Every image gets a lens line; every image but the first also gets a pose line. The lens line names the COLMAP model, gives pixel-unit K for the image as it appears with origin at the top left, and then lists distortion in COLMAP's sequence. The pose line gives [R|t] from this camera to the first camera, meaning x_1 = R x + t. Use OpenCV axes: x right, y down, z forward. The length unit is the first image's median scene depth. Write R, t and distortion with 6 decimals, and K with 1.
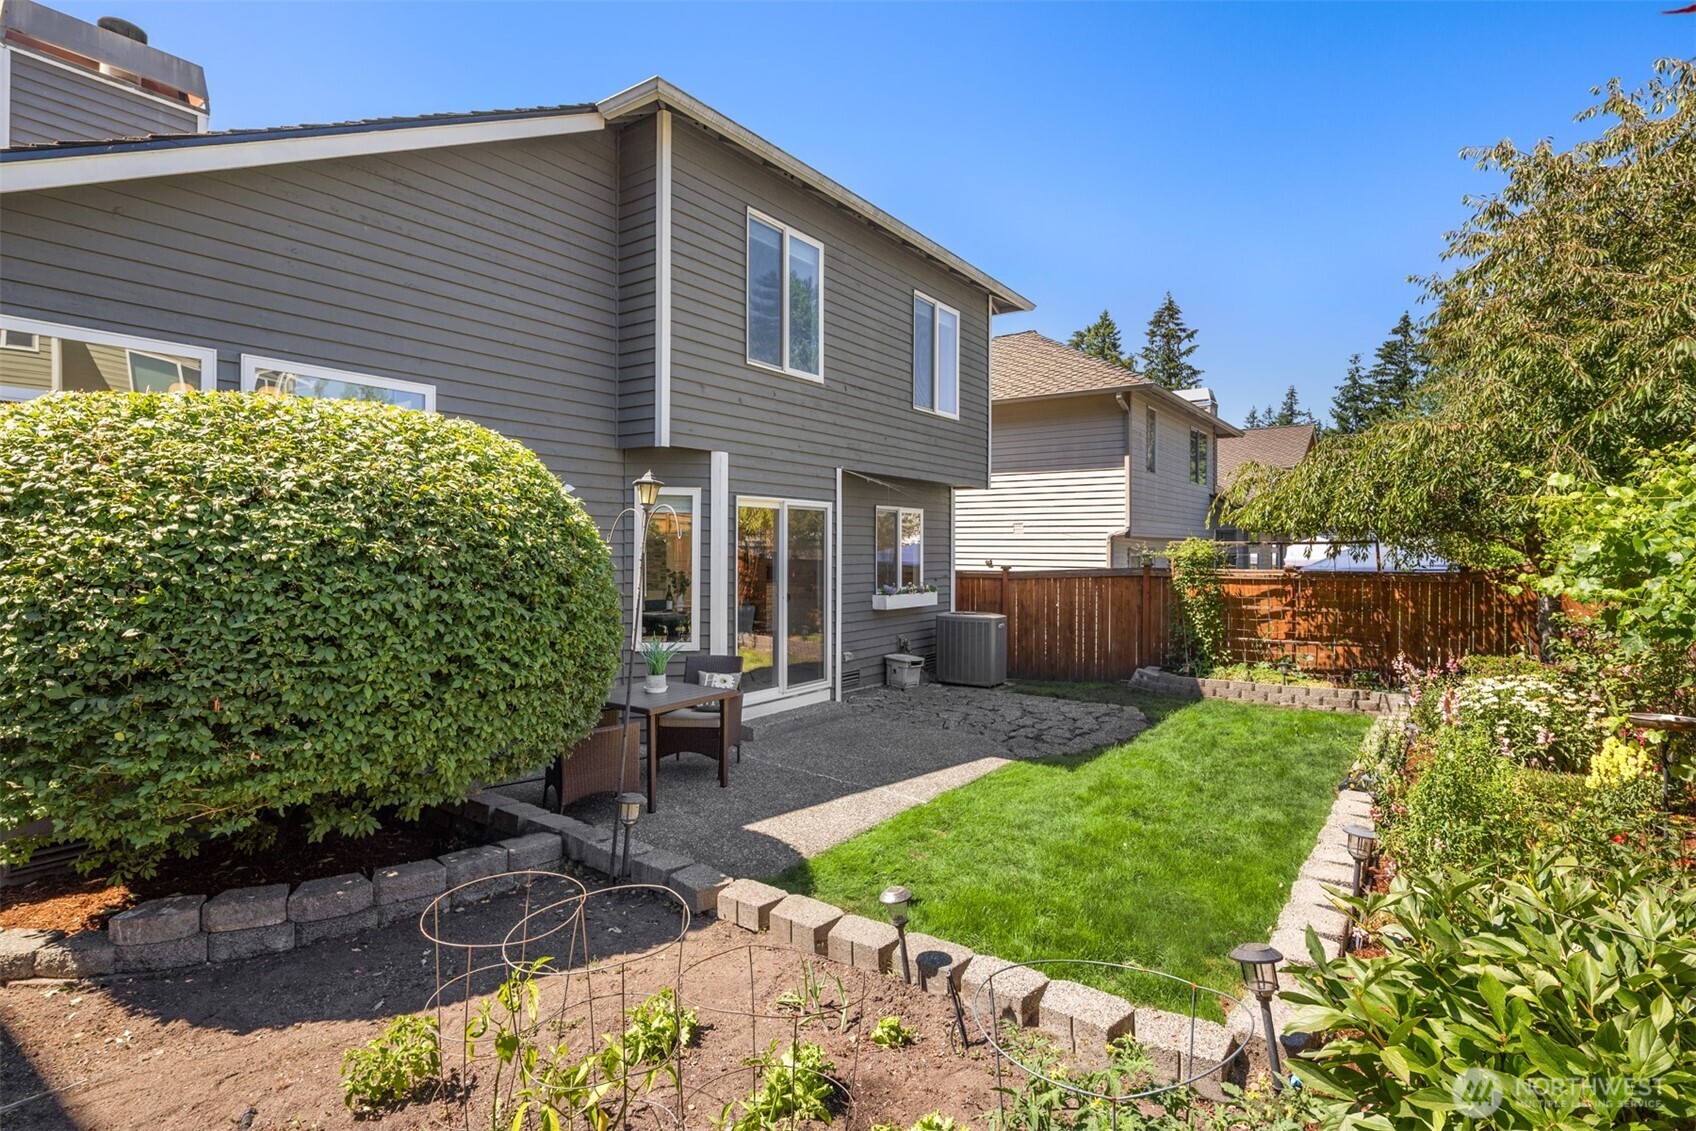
lens RADIAL K [[814.9, 0, 843.9], [0, 814.9, 552.4], [0, 0, 1]] dist [-0.001741, -0.000166]
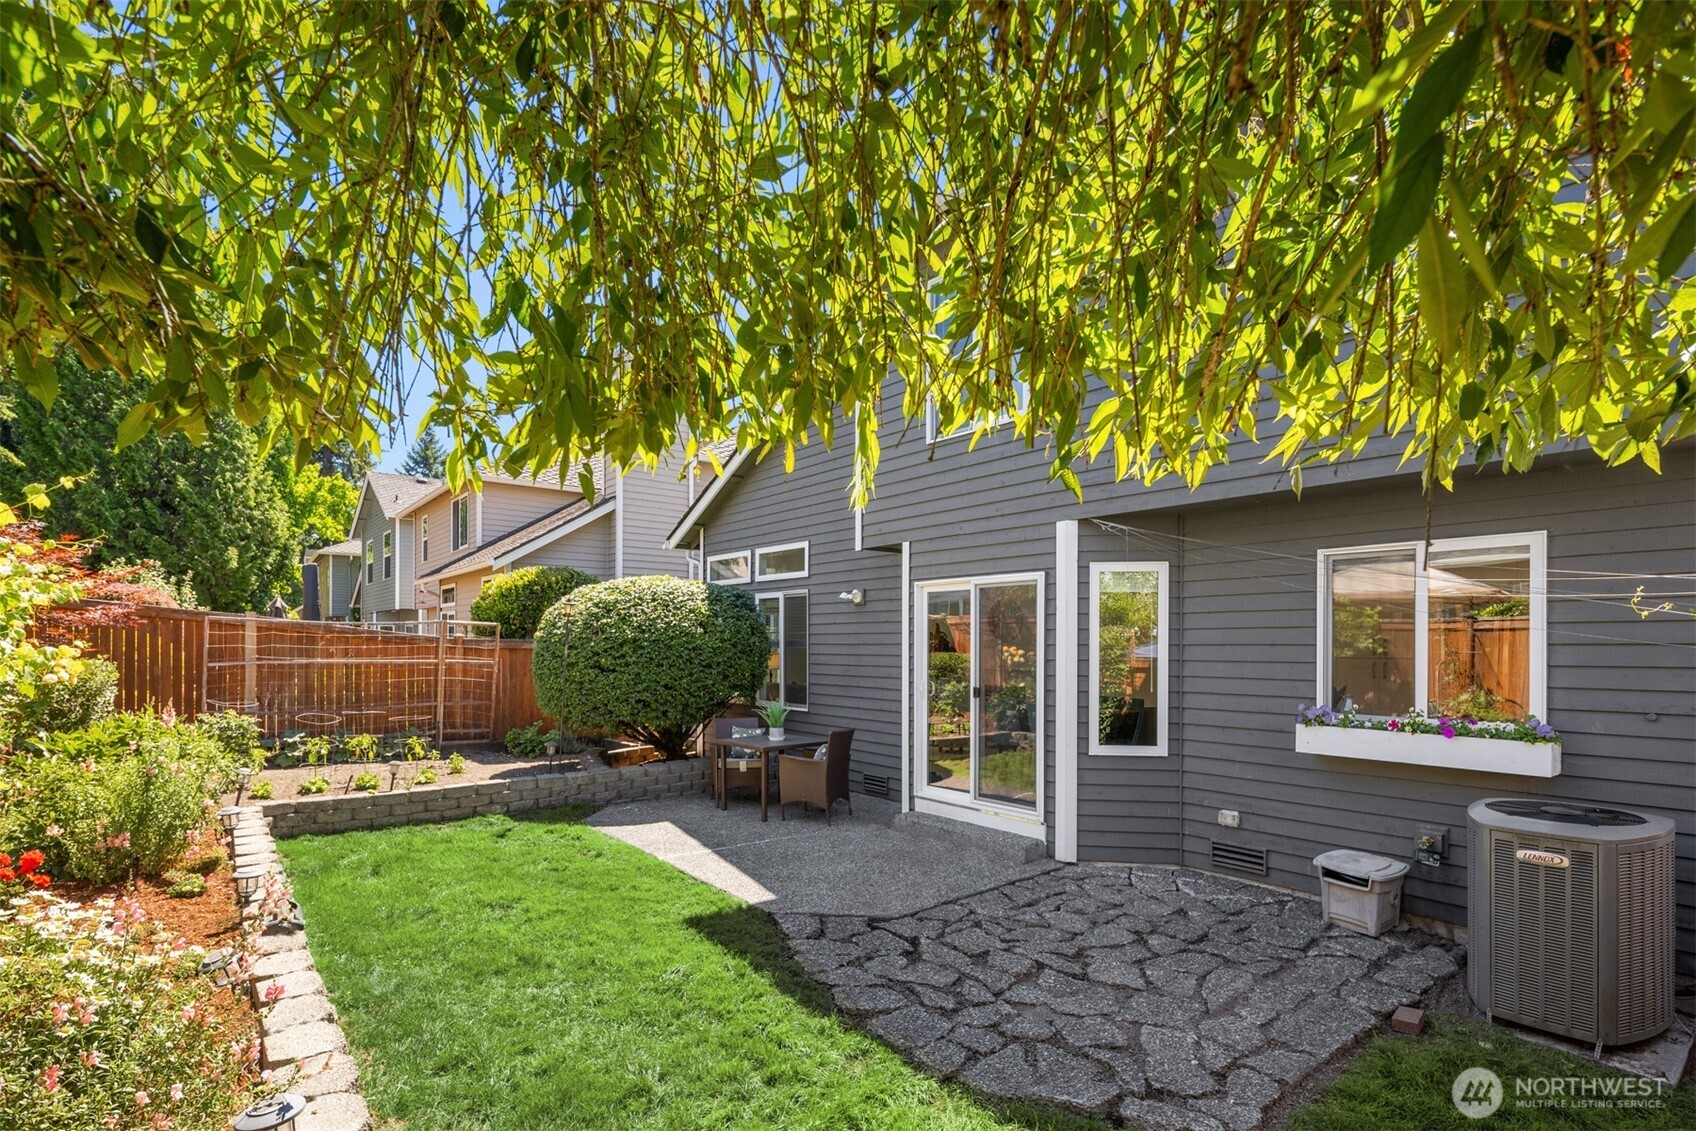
lens RADIAL K [[816.2, 0, 847.1], [0, 816.2, 639.3], [0, 0, 1]] dist [-0.000650, -0.000915]
pose [[-0.255132, -0.009464, -0.966860, 0.777060], [-0.010232, 0.999923, -0.007087, 0.007069], [0.966852, 0.008084, -0.255209, 1.063393]]
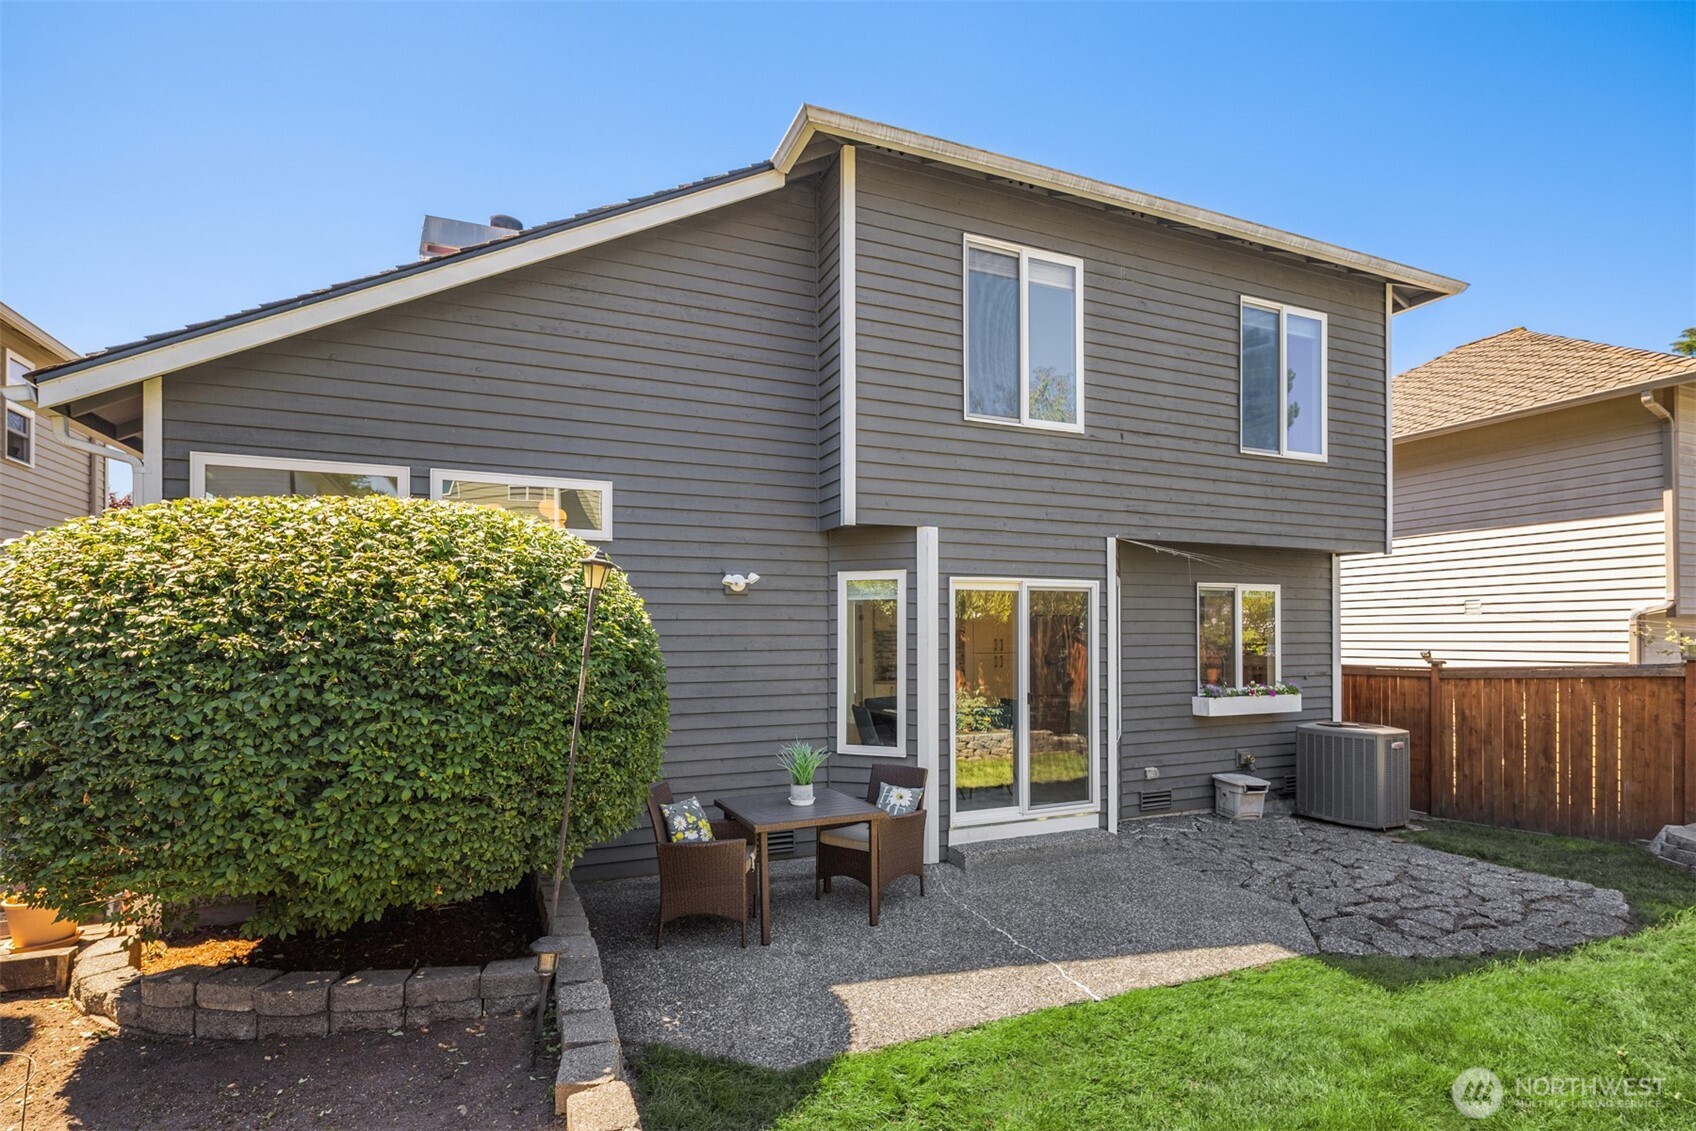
lens RADIAL K [[816.2, 0, 847.1], [0, 816.2, 639.3], [0, 0, 1]] dist [-0.000650, -0.000915]
pose [[0.861790, -0.007815, -0.507206, 0.185303], [0.005679, 0.999967, -0.005758, -0.000485], [0.507234, 0.002082, 0.861806, 0.192794]]
